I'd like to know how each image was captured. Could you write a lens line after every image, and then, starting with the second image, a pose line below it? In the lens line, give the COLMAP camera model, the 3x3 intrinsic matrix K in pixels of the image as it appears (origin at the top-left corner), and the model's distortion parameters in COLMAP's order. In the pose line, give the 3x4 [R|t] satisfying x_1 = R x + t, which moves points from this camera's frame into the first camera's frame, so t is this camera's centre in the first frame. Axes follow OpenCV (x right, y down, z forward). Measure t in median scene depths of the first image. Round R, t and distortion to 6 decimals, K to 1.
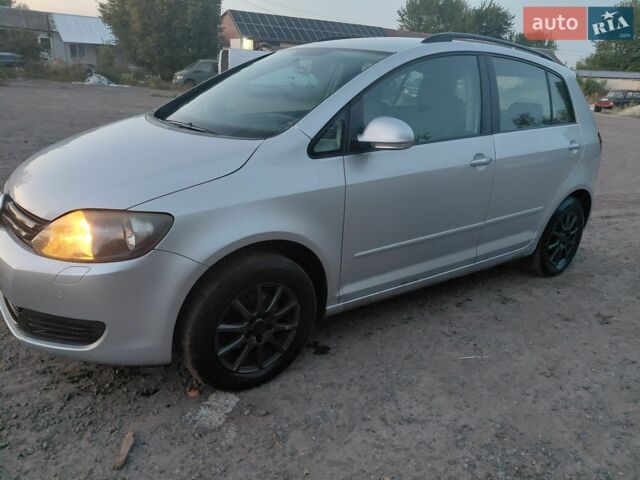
lens RADIAL K [[471.5, 0, 320.0], [0, 471.5, 240.0], [0, 0, 1]] dist [-0.006033, -0.000567]
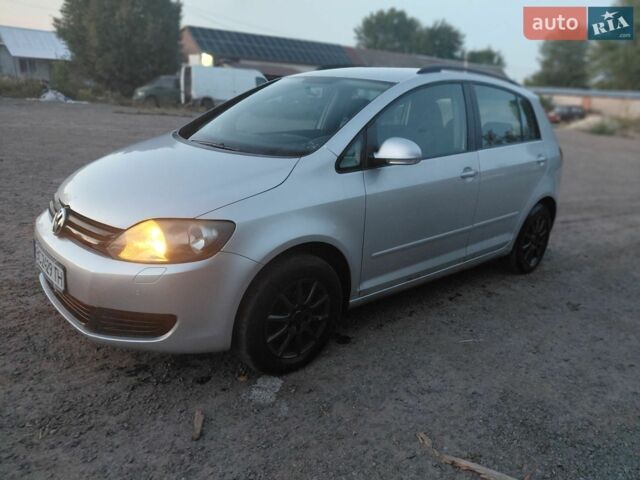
lens RADIAL K [[482.4, 0, 320.0], [0, 482.4, 240.0], [0, 0, 1]] dist [0.028290, -0.053622]
pose [[0.995169, -0.027048, 0.094377, -0.167101], [0.030301, 0.998989, -0.033211, 0.030776], [-0.093383, 0.035910, 0.994982, -0.180332]]
